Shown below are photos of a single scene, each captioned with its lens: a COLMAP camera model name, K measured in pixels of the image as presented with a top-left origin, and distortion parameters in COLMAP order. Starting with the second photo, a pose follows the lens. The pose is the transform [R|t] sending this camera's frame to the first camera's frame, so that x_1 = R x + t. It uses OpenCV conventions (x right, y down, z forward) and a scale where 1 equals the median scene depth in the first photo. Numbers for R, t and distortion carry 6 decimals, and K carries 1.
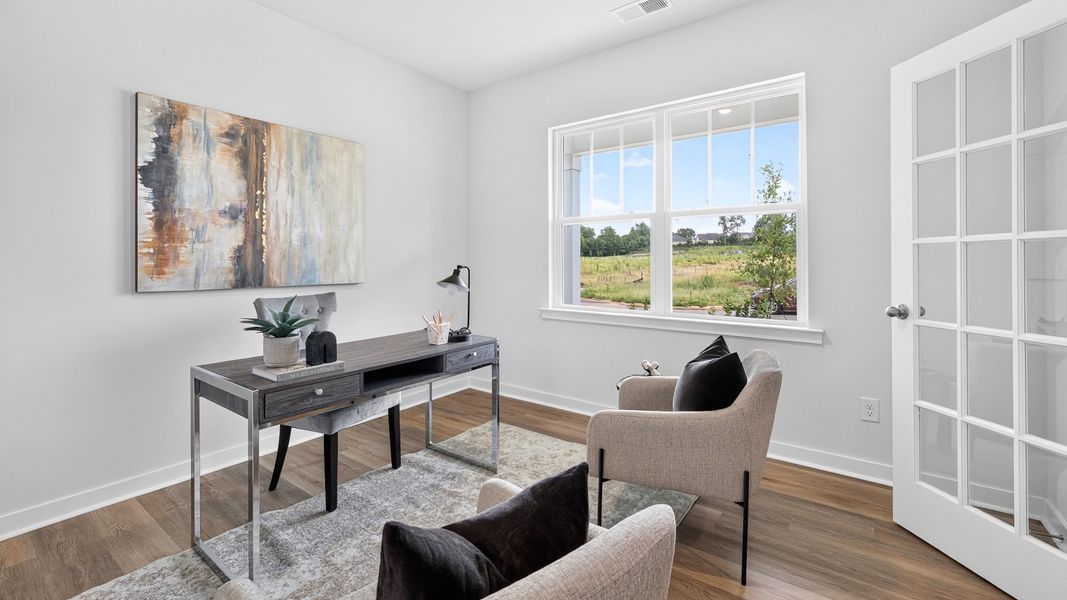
lens RADIAL K [[449.8, 0, 533.4], [0, 449.8, 290.4], [0, 0, 1]] dist [-0.002609, -0.000454]
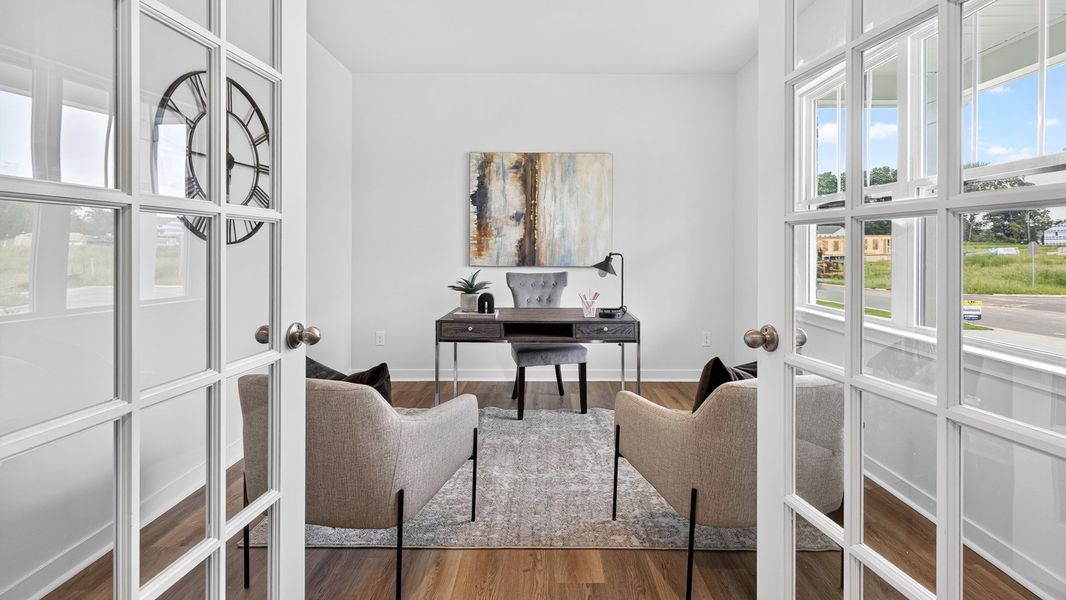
lens RADIAL K [[452.9, 0, 529.7], [0, 452.9, 286.0], [0, 0, 1]] dist [-0.001298, -0.000348]
pose [[0.578265, 0.072232, -0.812645, 0.643743], [-0.059378, 0.997158, 0.046380, -0.011372], [0.813685, 0.021433, 0.580911, 0.139718]]
